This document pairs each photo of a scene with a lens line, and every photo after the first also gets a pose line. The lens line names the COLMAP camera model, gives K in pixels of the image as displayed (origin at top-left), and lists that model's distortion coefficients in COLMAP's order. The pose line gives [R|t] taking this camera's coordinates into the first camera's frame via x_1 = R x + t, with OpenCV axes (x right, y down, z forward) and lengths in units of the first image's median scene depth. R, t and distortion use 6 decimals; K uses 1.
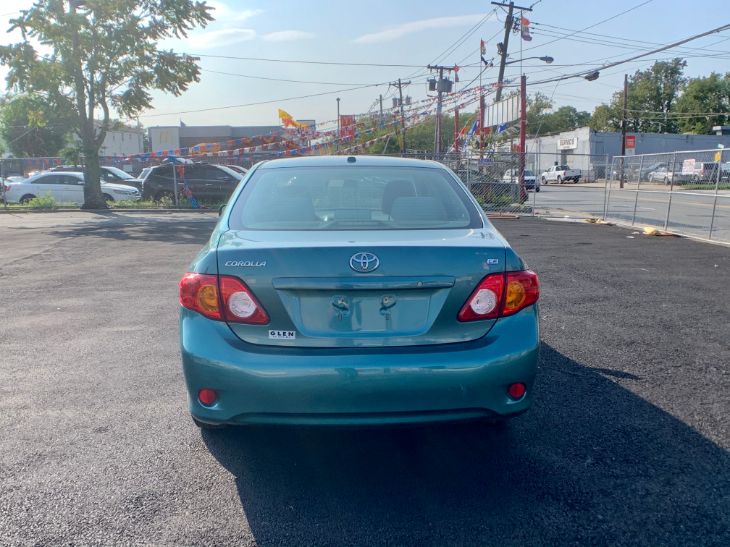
lens RADIAL K [[674.4, 0, 363.5], [0, 674.4, 276.2], [0, 0, 1]] dist [-0.074472, 0.000000]
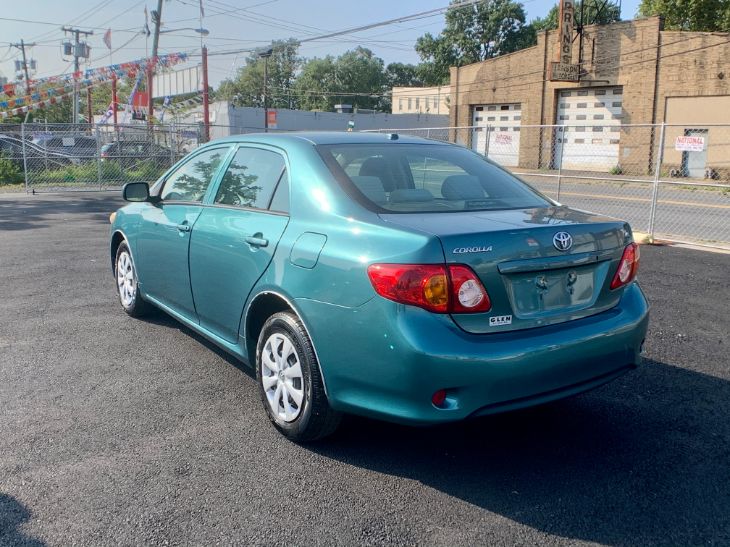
lens RADIAL K [[674.4, 0, 362.3], [0, 674.4, 269.8], [0, 0, 1]] dist [-0.074472, 0.000000]
pose [[0.854604, -0.072999, 0.514123, -0.080386], [0.057209, 0.997279, 0.046505, -0.004335], [-0.516119, -0.010331, 0.856455, 0.027964]]
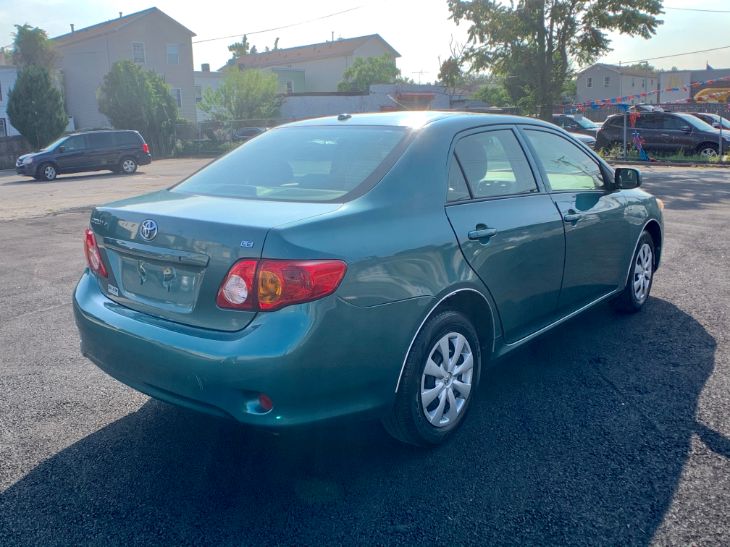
lens RADIAL K [[674.4, 0, 359.9], [0, 674.4, 273.2], [0, 0, 1]] dist [-0.074472, 0.000000]
pose [[0.726292, 0.134867, -0.674026, 0.090419], [-0.085845, 0.990683, 0.105726, -0.009044], [0.682005, -0.018926, 0.731103, 0.049755]]
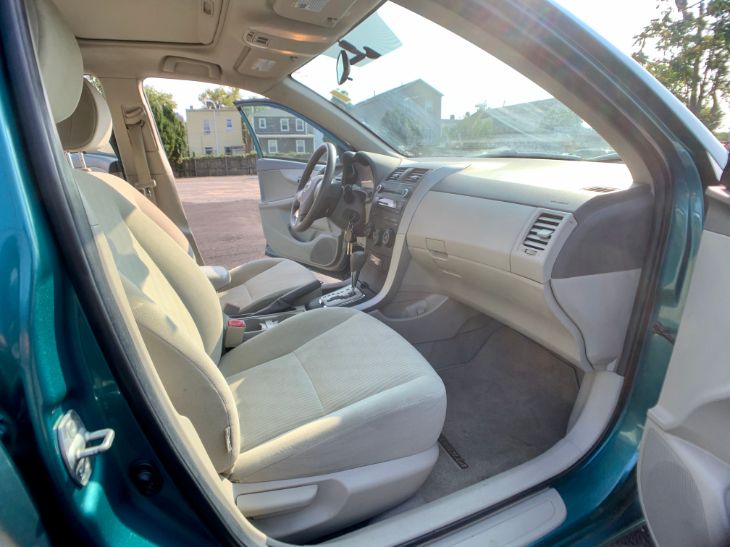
lens RADIAL K [[388.7, 0, 367.1], [0, 388.7, 266.8], [0, 0, 1]] dist [-0.096814, 0.015482]
pose [[0.346540, 0.260001, -0.901282, 0.037680], [-0.148223, 0.963926, 0.221081, -0.015873], [0.926251, 0.056978, 0.372577, 0.185160]]
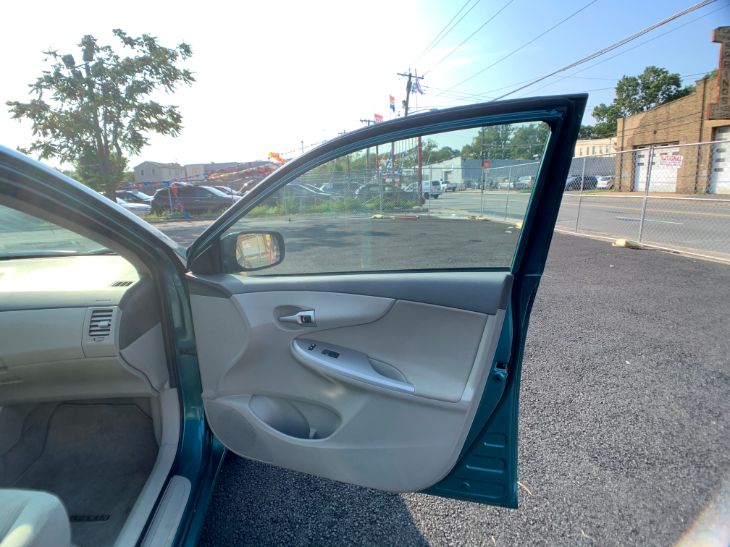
lens RADIAL K [[388.7, 0, 359.8], [0, 388.7, 269.1], [0, 0, 1]] dist [-0.096814, 0.015482]
pose [[0.996743, -0.046353, 0.065989, 0.041444], [0.042892, 0.997677, 0.052933, -0.020724], [-0.068290, -0.049930, 0.996415, 0.166341]]
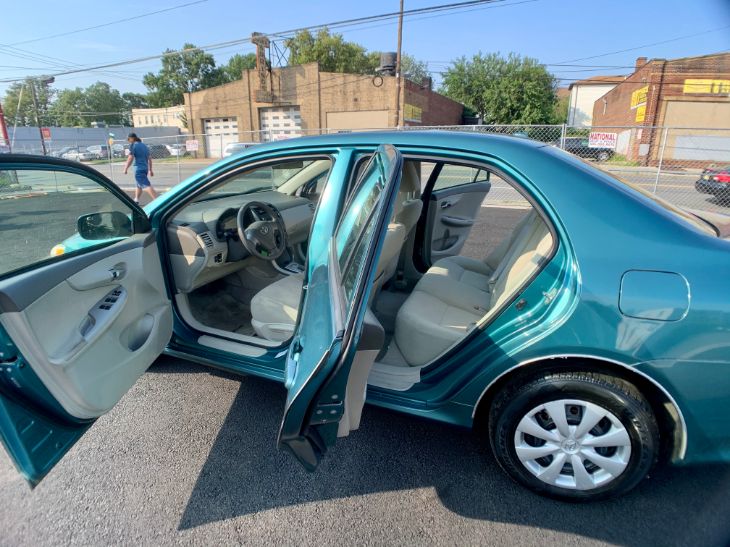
lens RADIAL K [[388.7, 0, 359.2], [0, 388.7, 267.1], [0, 0, 1]] dist [-0.096814, 0.015482]
pose [[0.433822, -0.268172, 0.860164, -0.084769], [0.140038, 0.963146, 0.229650, -0.022127], [-0.890049, 0.020828, 0.455388, 0.140012]]
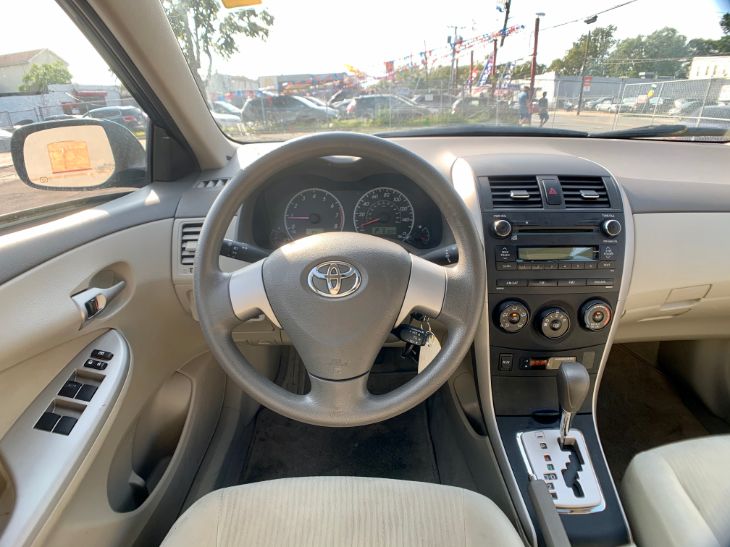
lens RADIAL K [[388.7, 0, 356.4], [0, 388.7, 274.2], [0, 0, 1]] dist [-0.096814, 0.015482]
pose [[0.995182, 0.019121, -0.096163, -0.016186], [0.006403, 0.966030, 0.258349, -0.018186], [0.097837, -0.257720, 0.961253, 0.180375]]
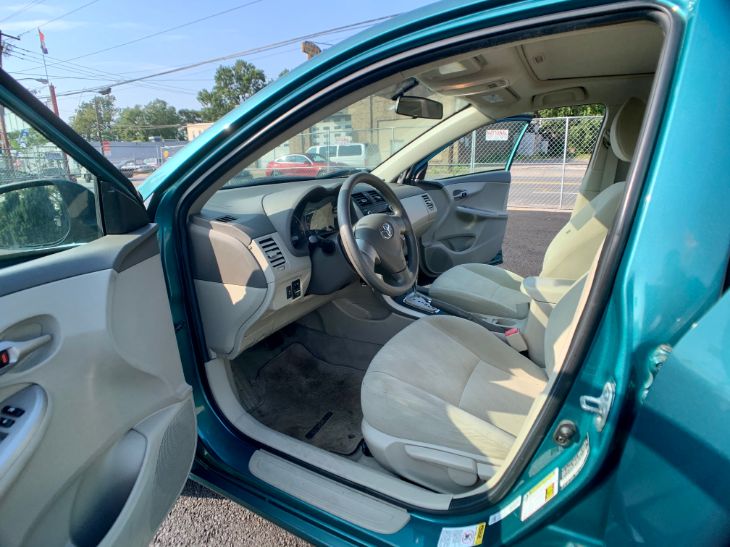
lens RADIAL K [[388.7, 0, 359.3], [0, 388.7, 267.5], [0, 0, 1]] dist [-0.096814, 0.015482]
pose [[0.532975, -0.240083, 0.811355, -0.055130], [0.153338, 0.970429, 0.186427, -0.017944], [-0.832121, 0.025050, 0.554028, 0.176079]]
